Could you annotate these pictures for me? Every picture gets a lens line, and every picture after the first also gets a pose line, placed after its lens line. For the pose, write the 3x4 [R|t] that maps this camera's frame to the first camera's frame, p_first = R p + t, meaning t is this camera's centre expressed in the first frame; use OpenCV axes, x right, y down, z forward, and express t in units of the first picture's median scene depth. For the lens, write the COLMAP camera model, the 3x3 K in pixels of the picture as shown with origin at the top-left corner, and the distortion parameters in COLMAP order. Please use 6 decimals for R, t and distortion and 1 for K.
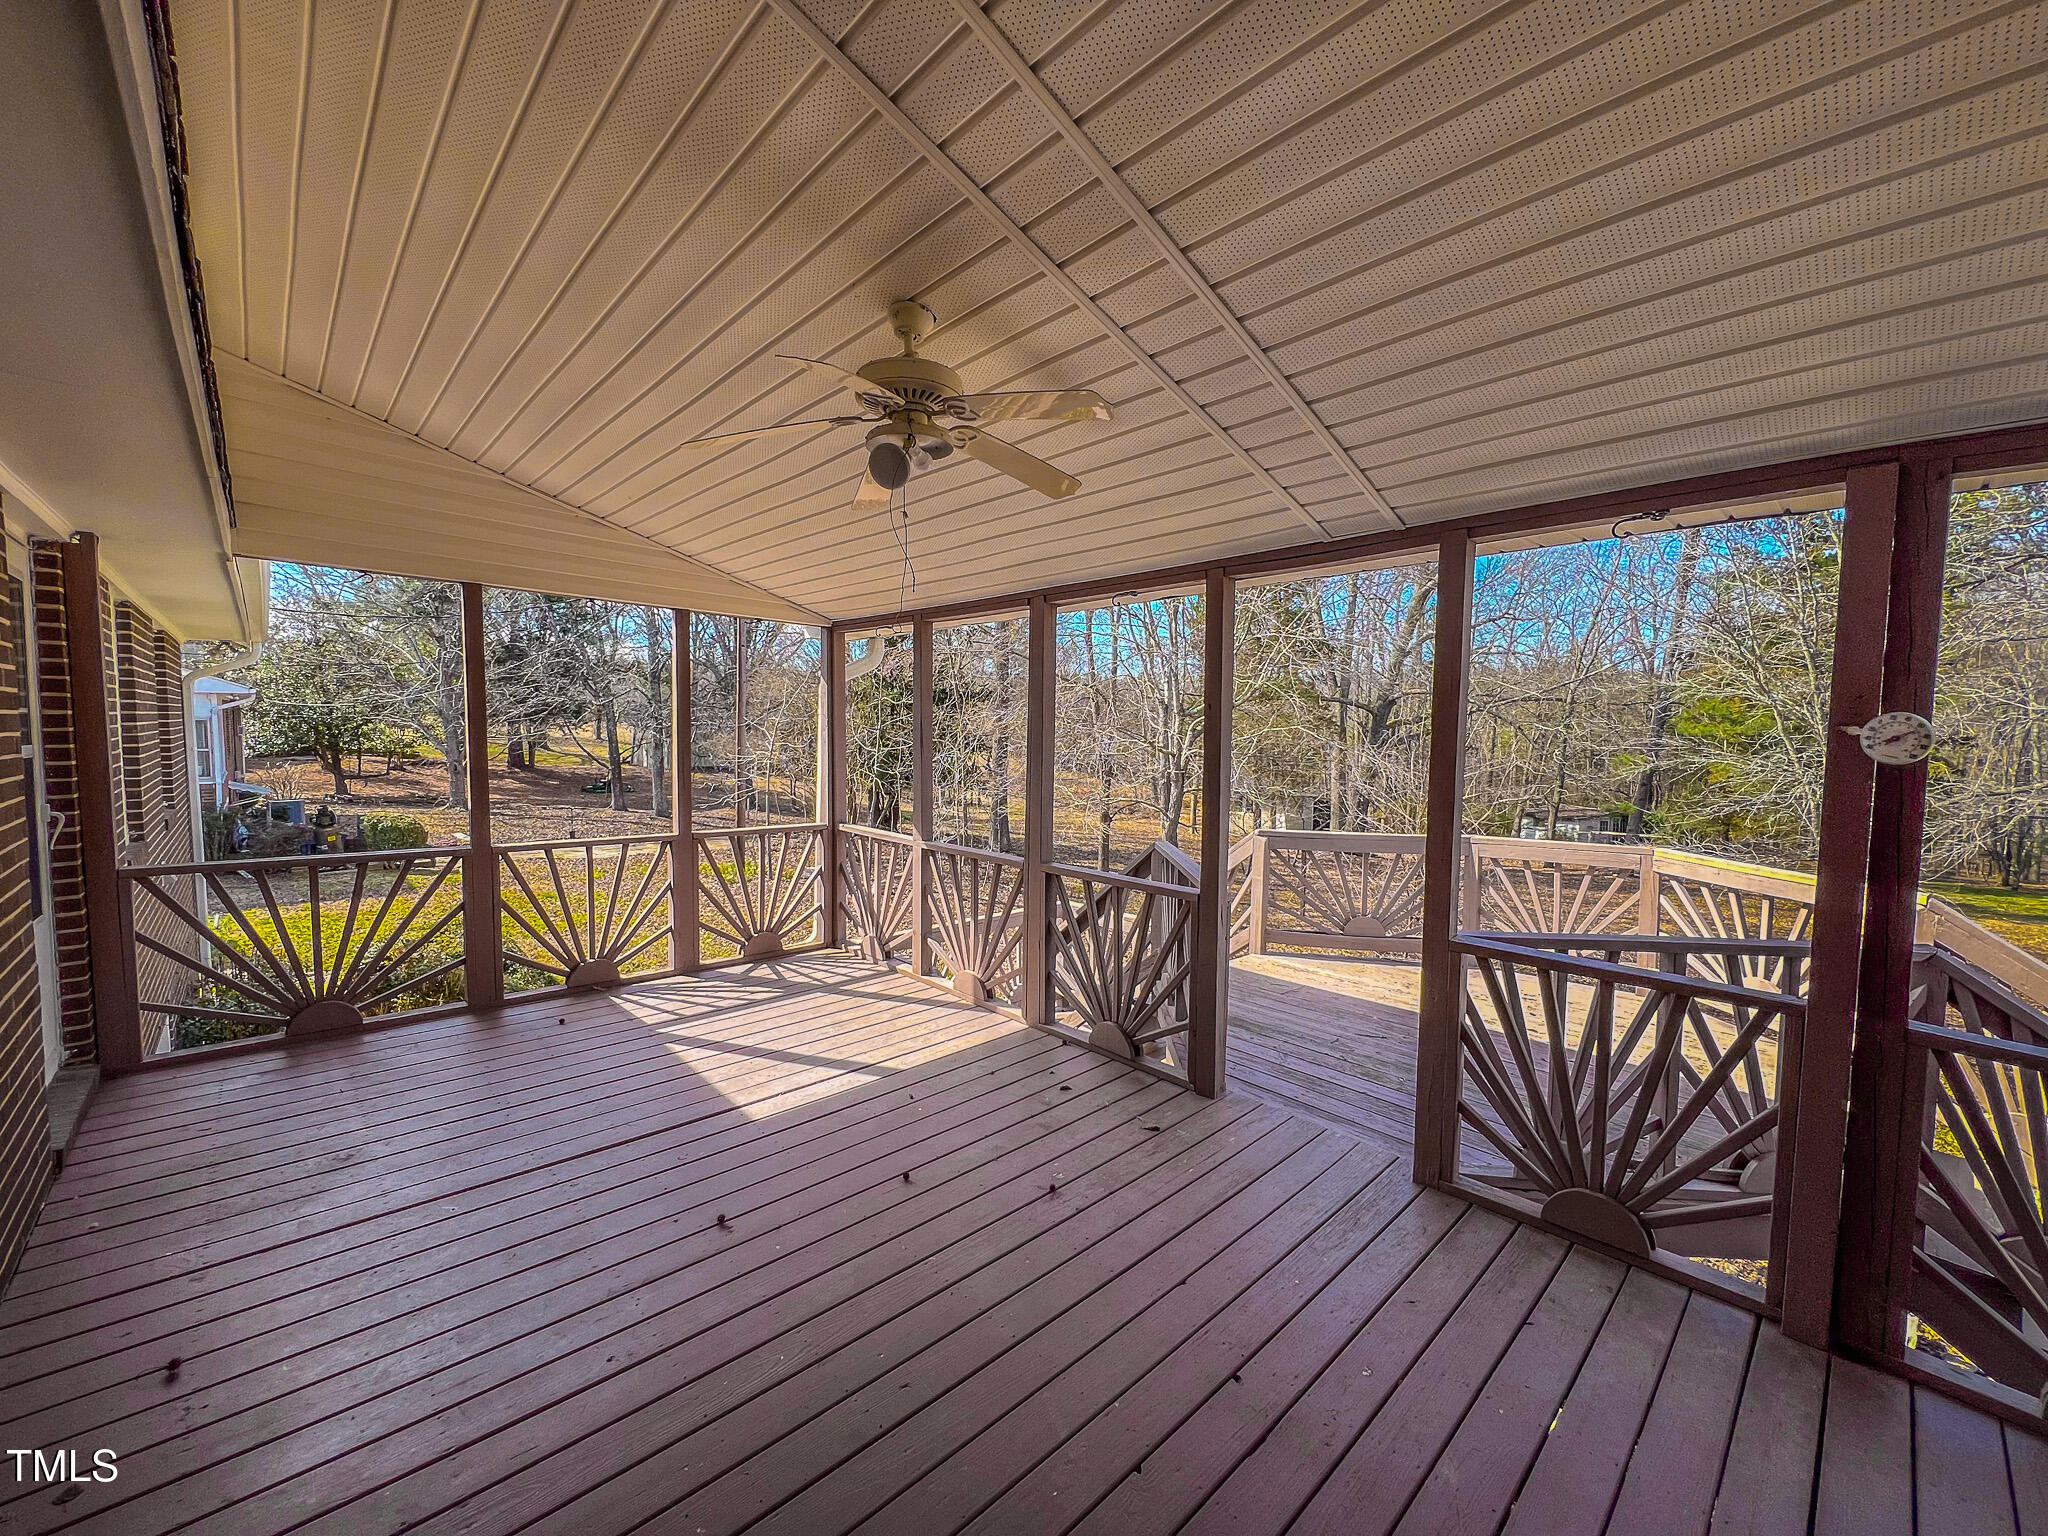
lens RADIAL K [[815.4, 0, 1013.6], [0, 815.4, 770.8], [0, 0, 1]] dist [0.002087, 0.000286]
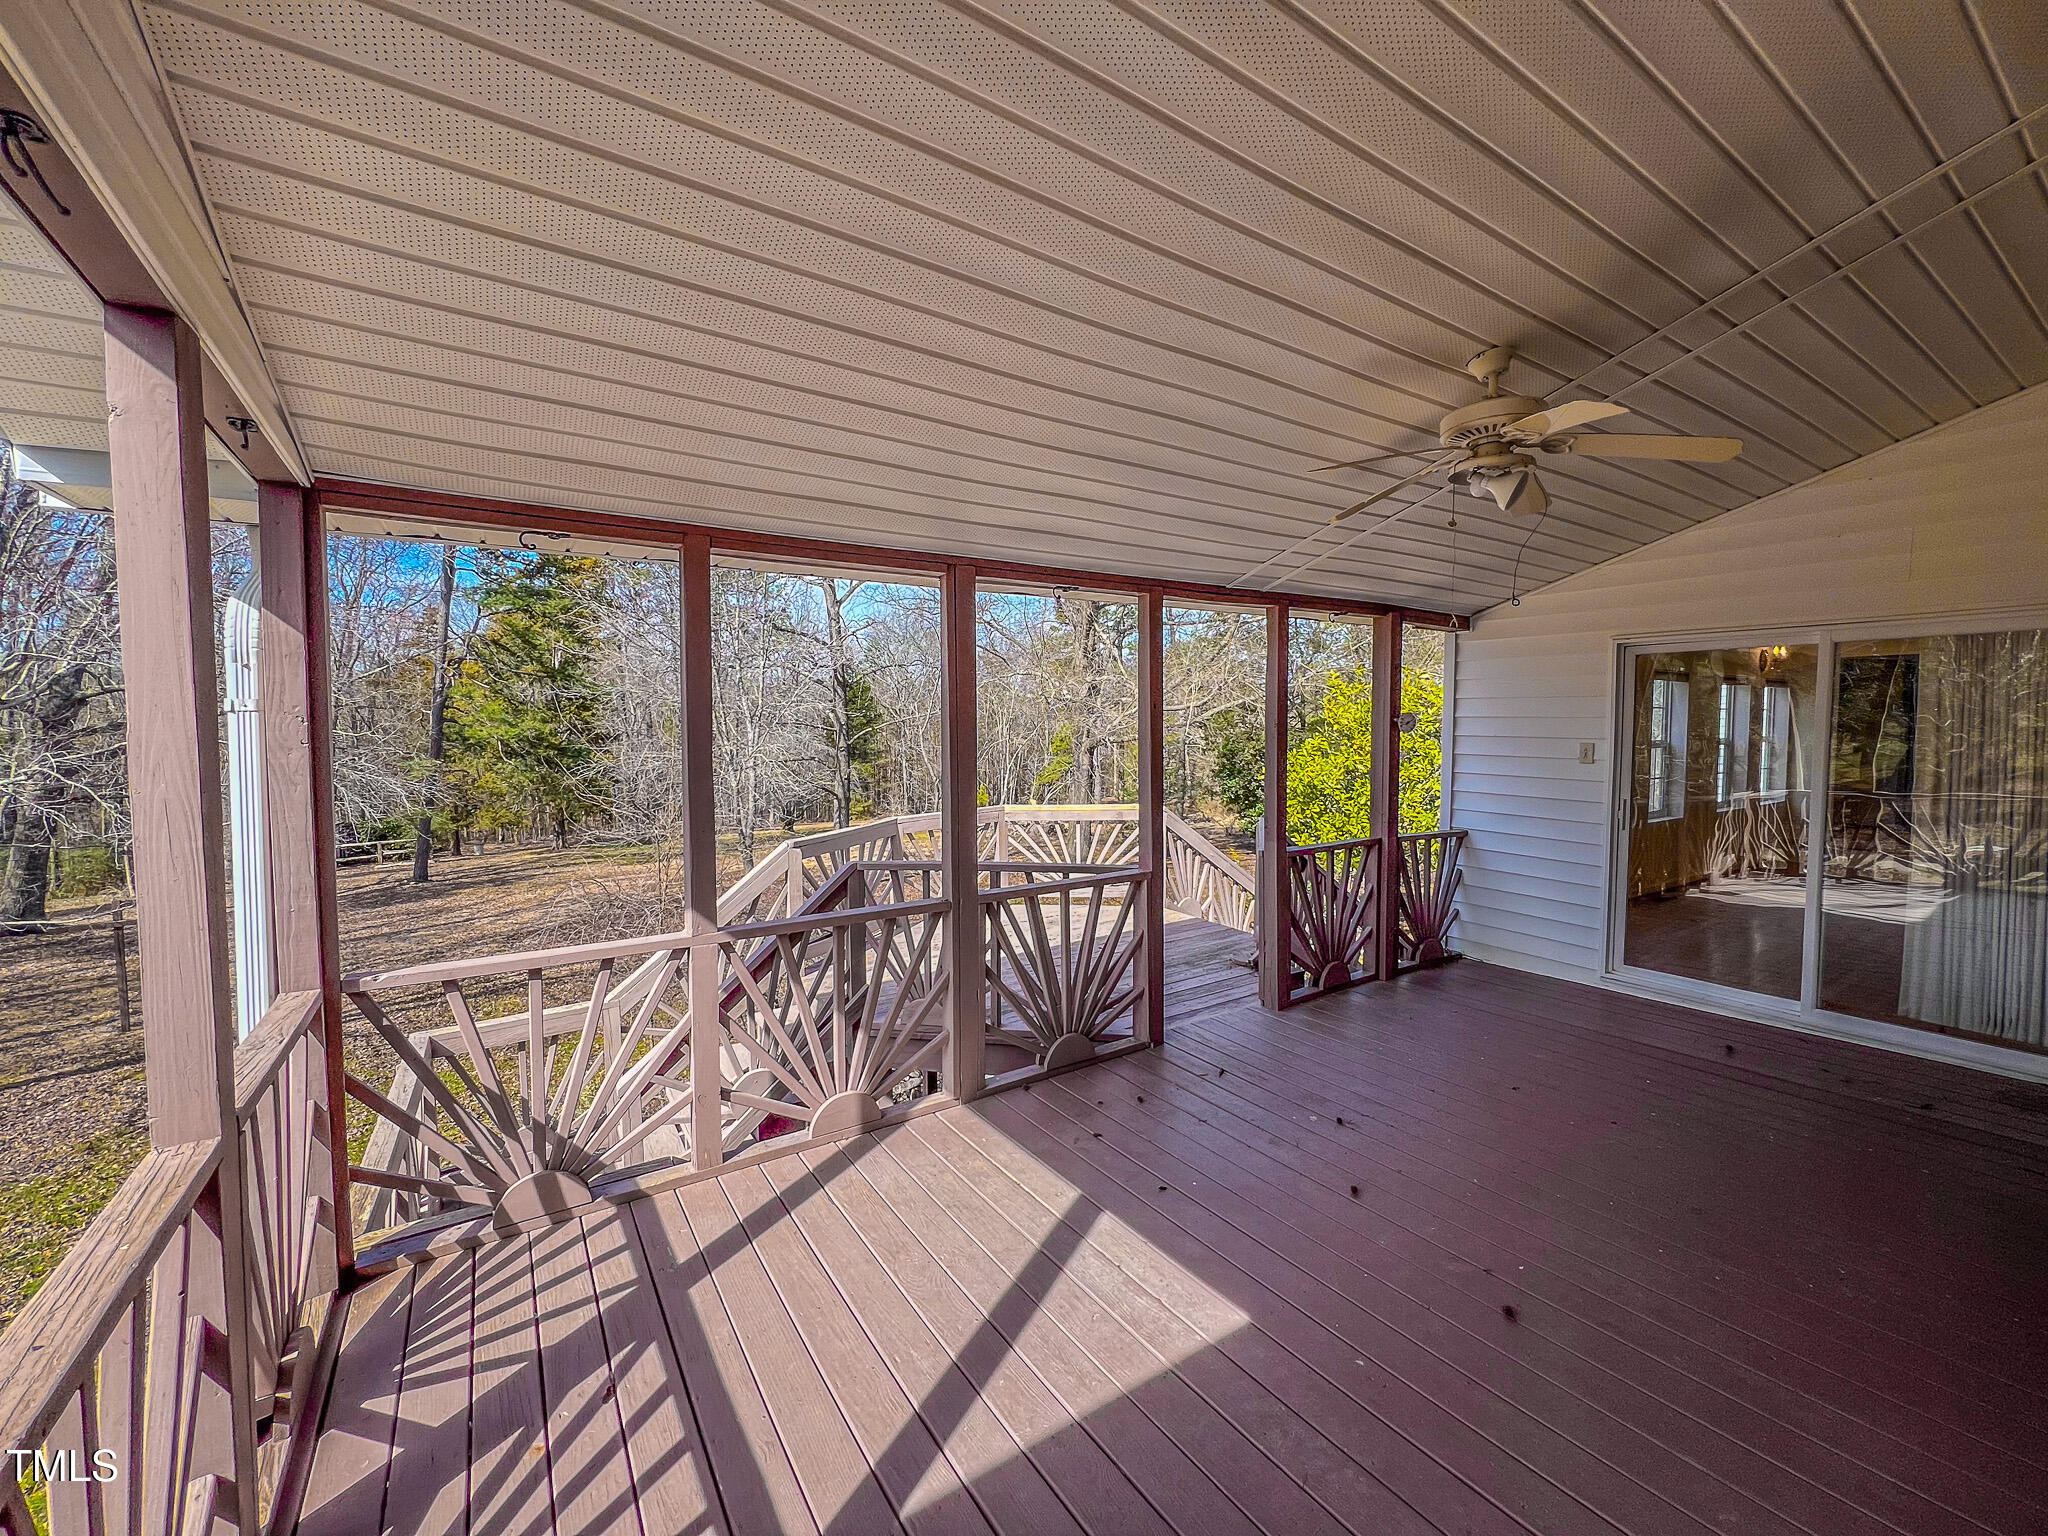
lens RADIAL K [[815.4, 0, 1009.9], [0, 815.4, 763.8], [0, 0, 1]] dist [0.002087, 0.000286]
pose [[0.174398, -0.051688, 0.983318, -0.656633], [0.077367, 0.996253, 0.038646, -0.039527], [-0.981631, 0.069337, 0.177744, 0.701374]]
